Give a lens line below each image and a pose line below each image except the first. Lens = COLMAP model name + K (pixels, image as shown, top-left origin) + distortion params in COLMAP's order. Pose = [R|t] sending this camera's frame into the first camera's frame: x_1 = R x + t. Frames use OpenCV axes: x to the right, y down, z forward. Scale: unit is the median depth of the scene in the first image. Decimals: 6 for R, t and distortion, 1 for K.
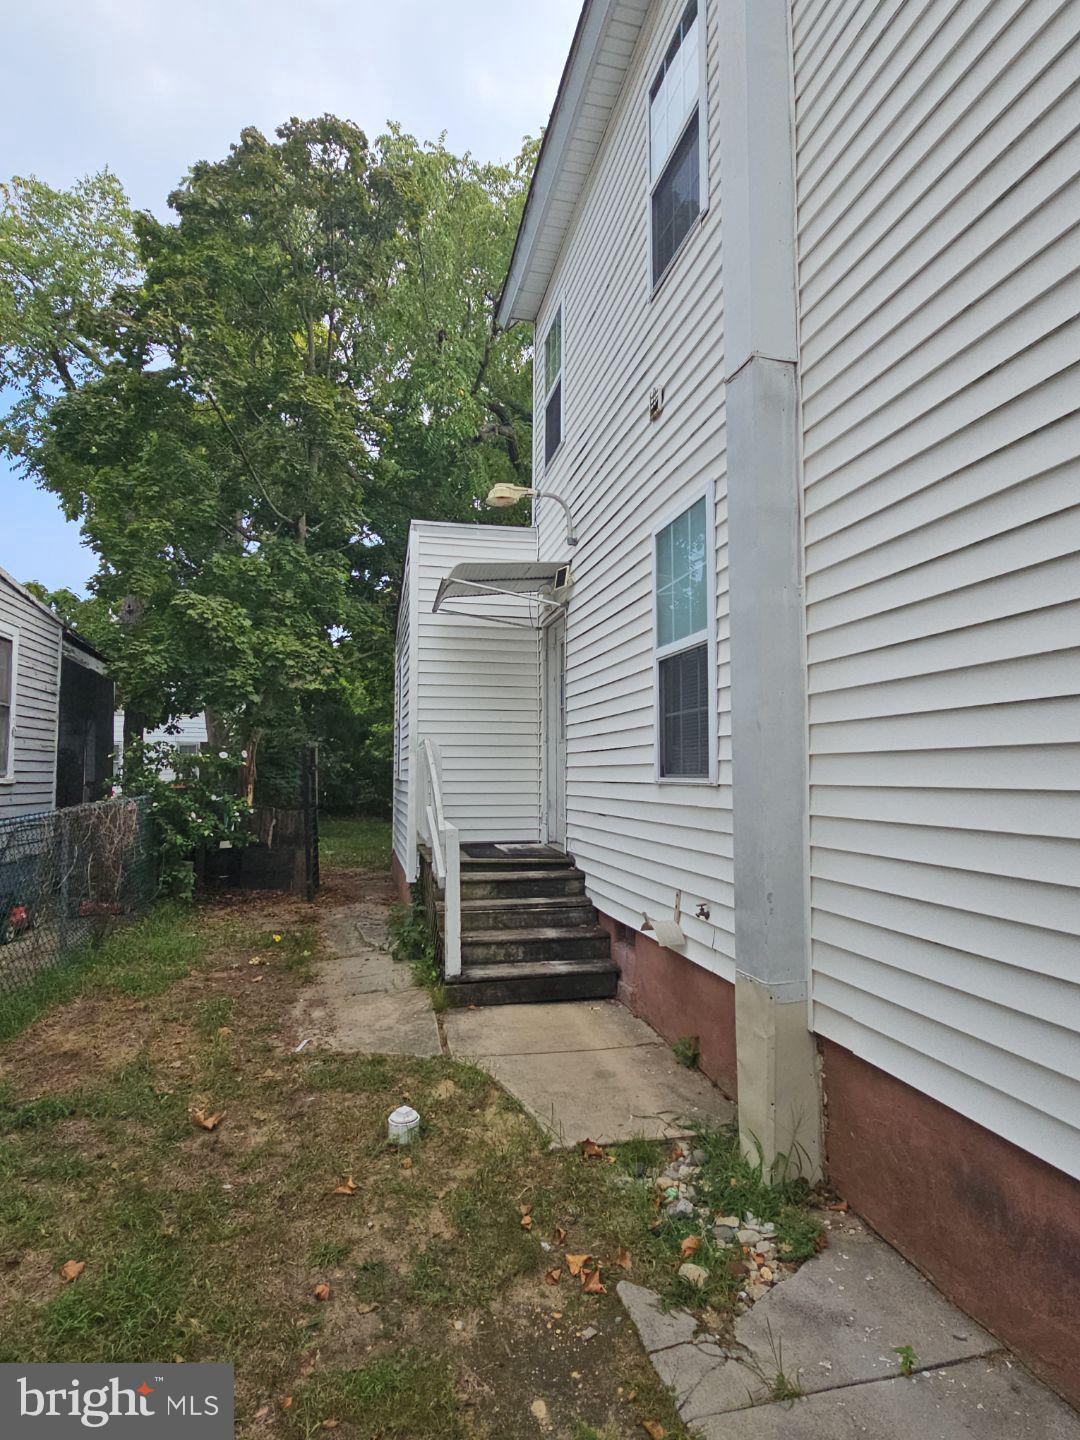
lens RADIAL K [[755.2, 0, 551.6], [0, 755.2, 728.9], [0, 0, 1]] dist [0.003075, -0.000675]
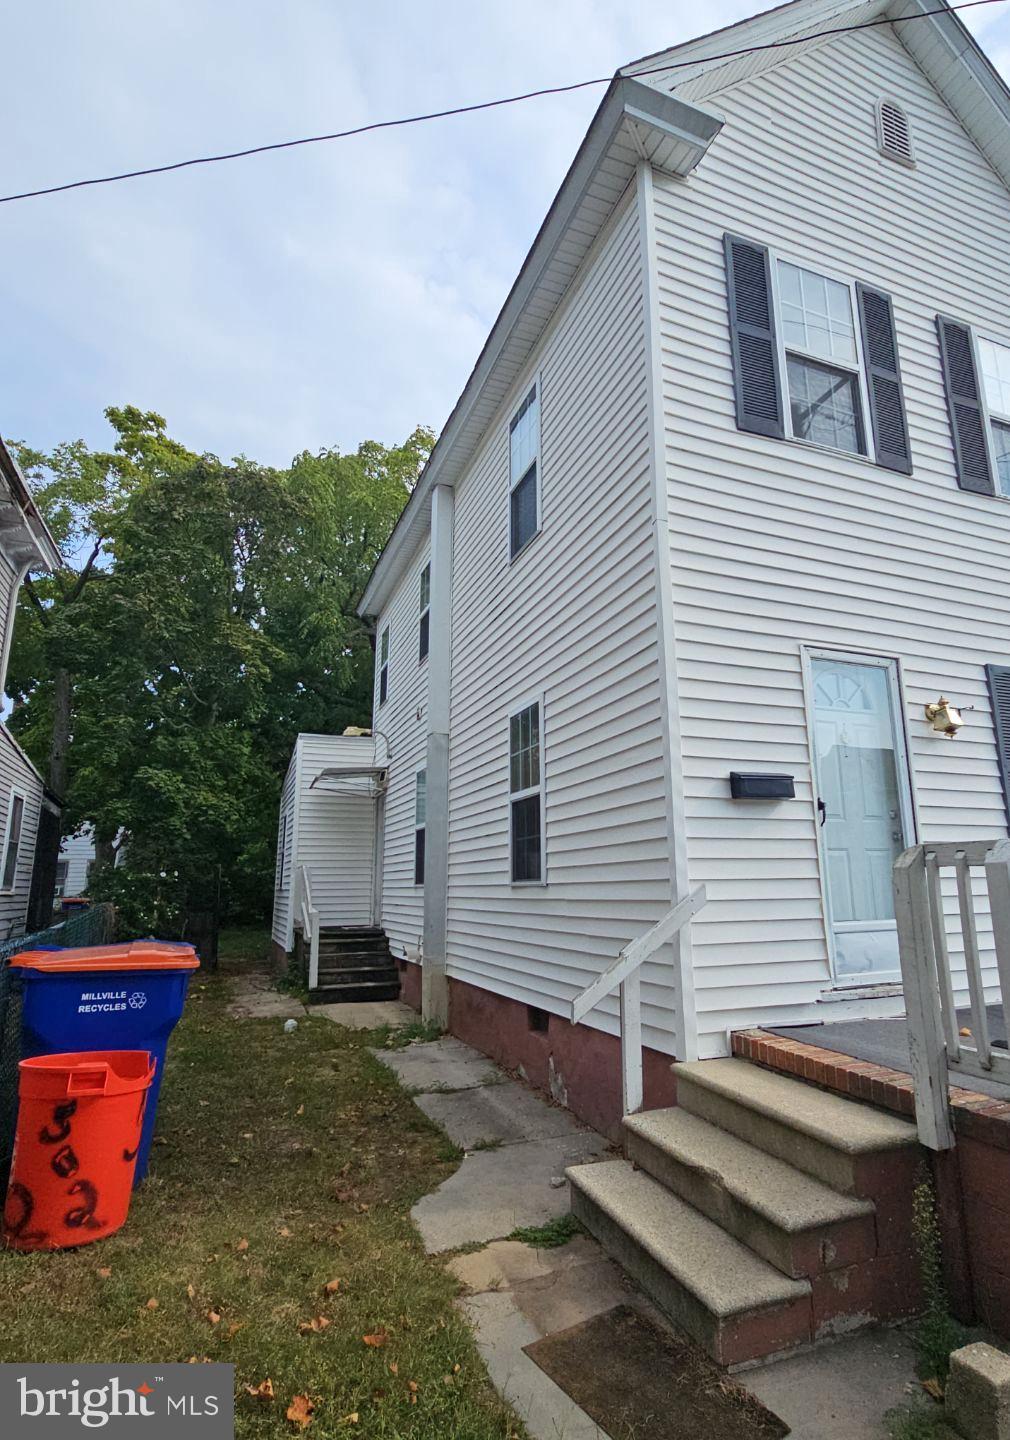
lens RADIAL K [[755.3, 0, 554.0], [0, 755.3, 731.2], [0, 0, 1]] dist [-0.001945, 0.000531]
pose [[0.986346, 0.021616, 0.163260, 0.120675], [0.001853, 0.989829, -0.142249, -0.043764], [-0.164674, 0.140610, 0.976274, -0.880005]]
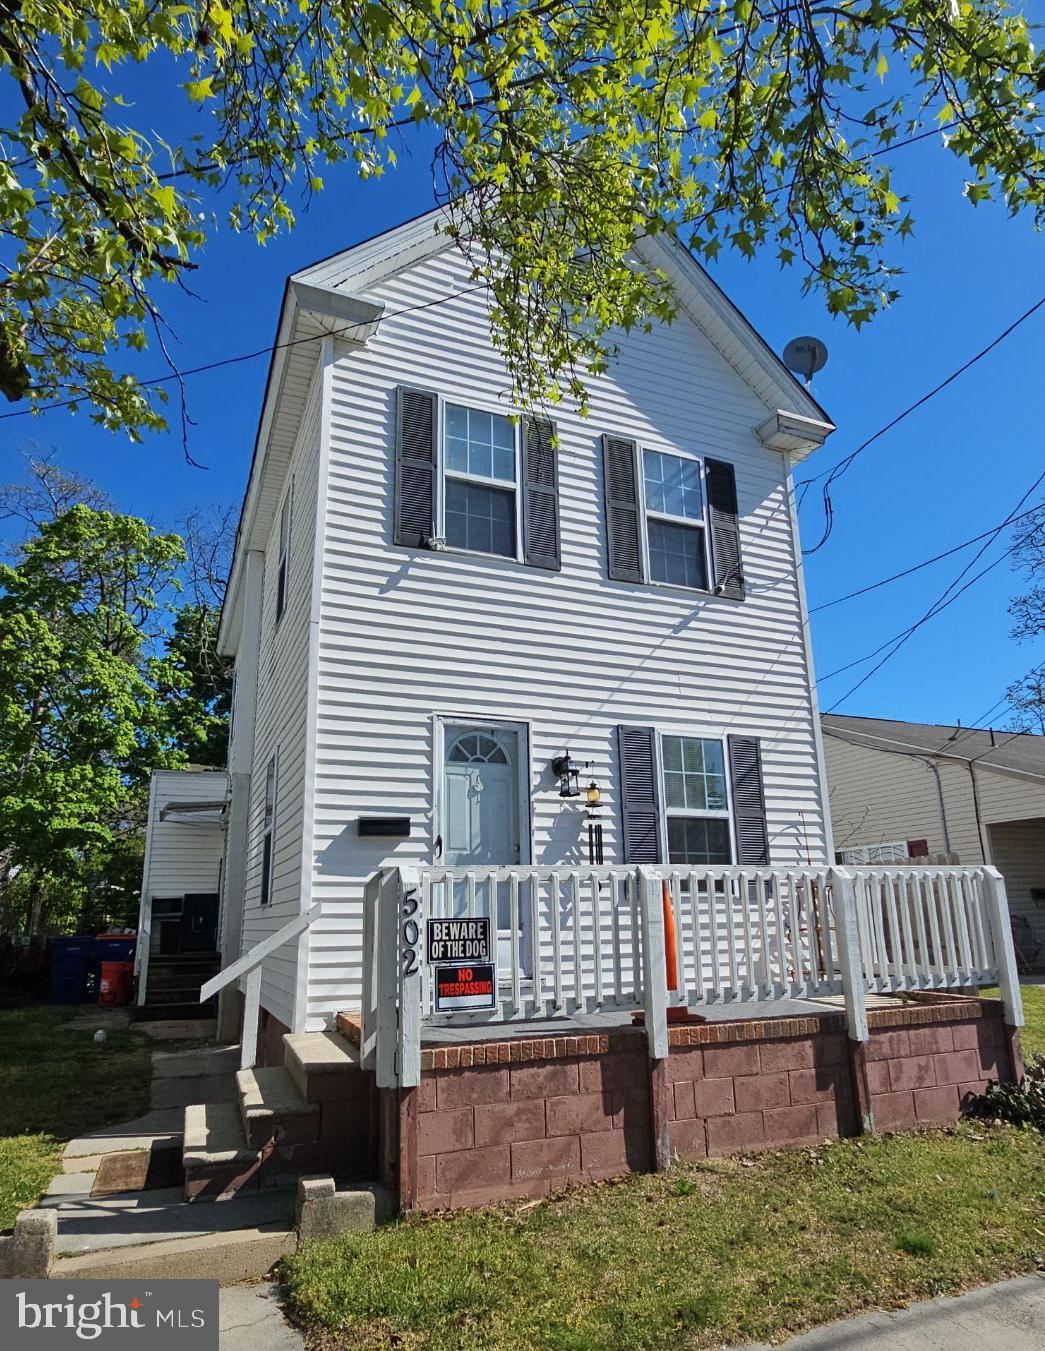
lens RADIAL K [[819.5, 0, 522.8], [0, 819.5, 729.5], [0, 0, 1]] dist [-0.004657, 0.005105]
pose [[0.986629, 0.020988, 0.161624, 0.472516], [0.006579, 0.985737, -0.168162, -0.040809], [-0.162848, 0.166976, 0.972419, -1.281329]]
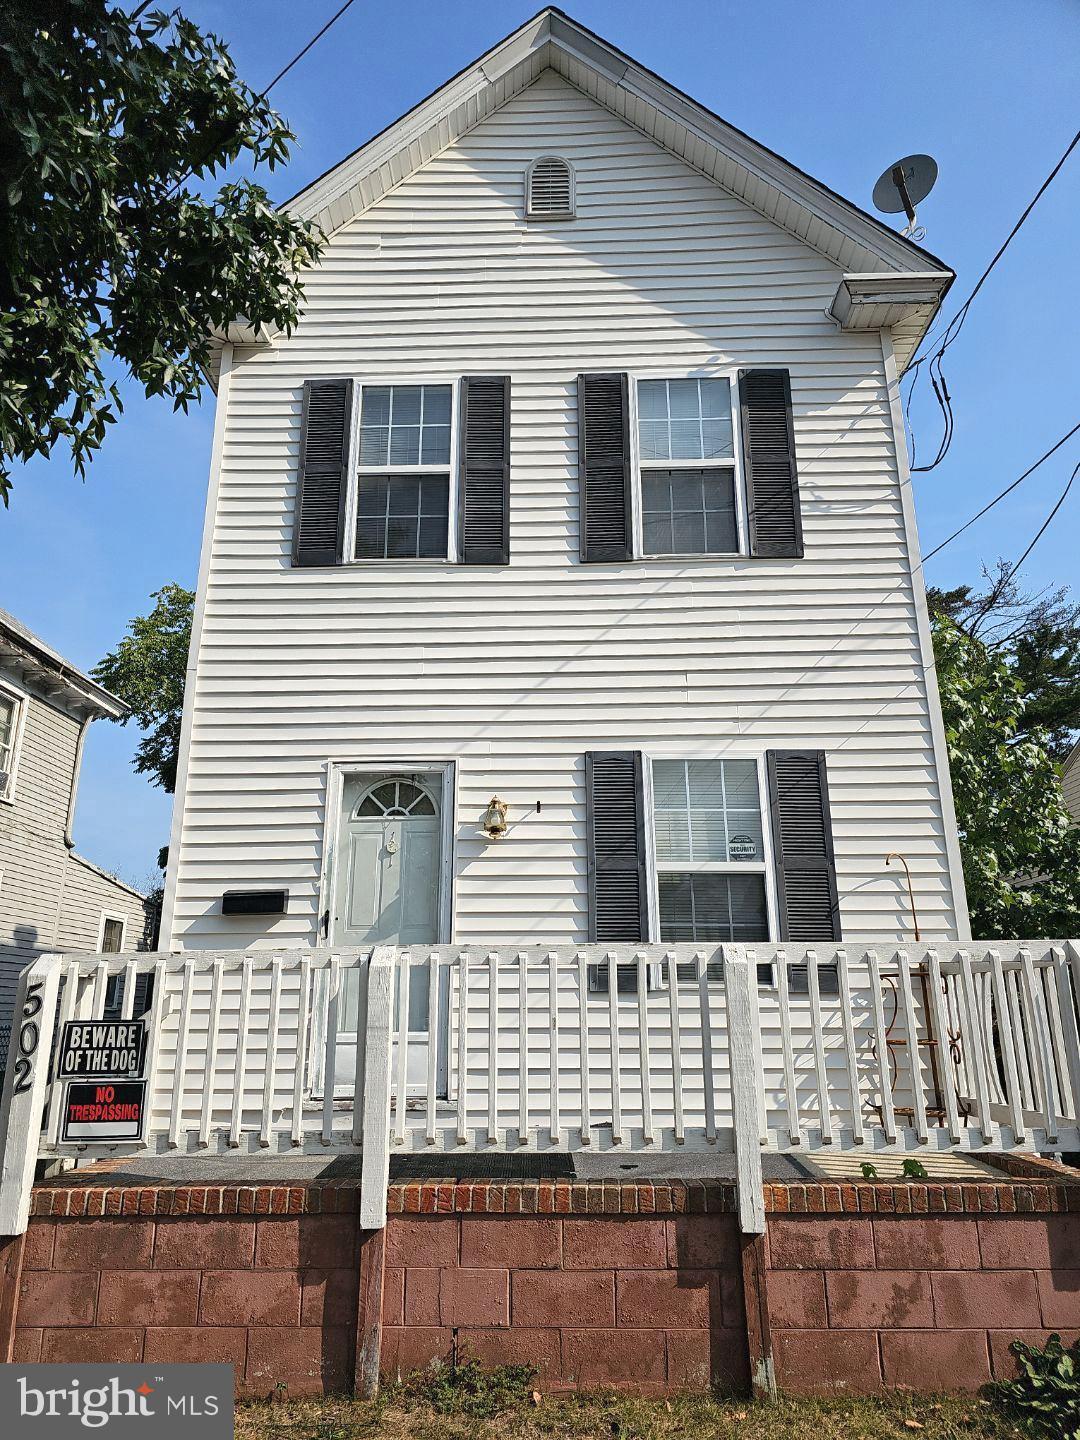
lens RADIAL K [[958.0, 0, 531.9], [0, 958.0, 732.2], [0, 0, 1]] dist [0.057046, -0.054421]
pose [[0.964481, -0.077060, -0.252664, 1.066066], [0.019240, 0.974455, -0.223757, -0.036931], [0.263452, 0.210948, 0.941326, -1.127057]]
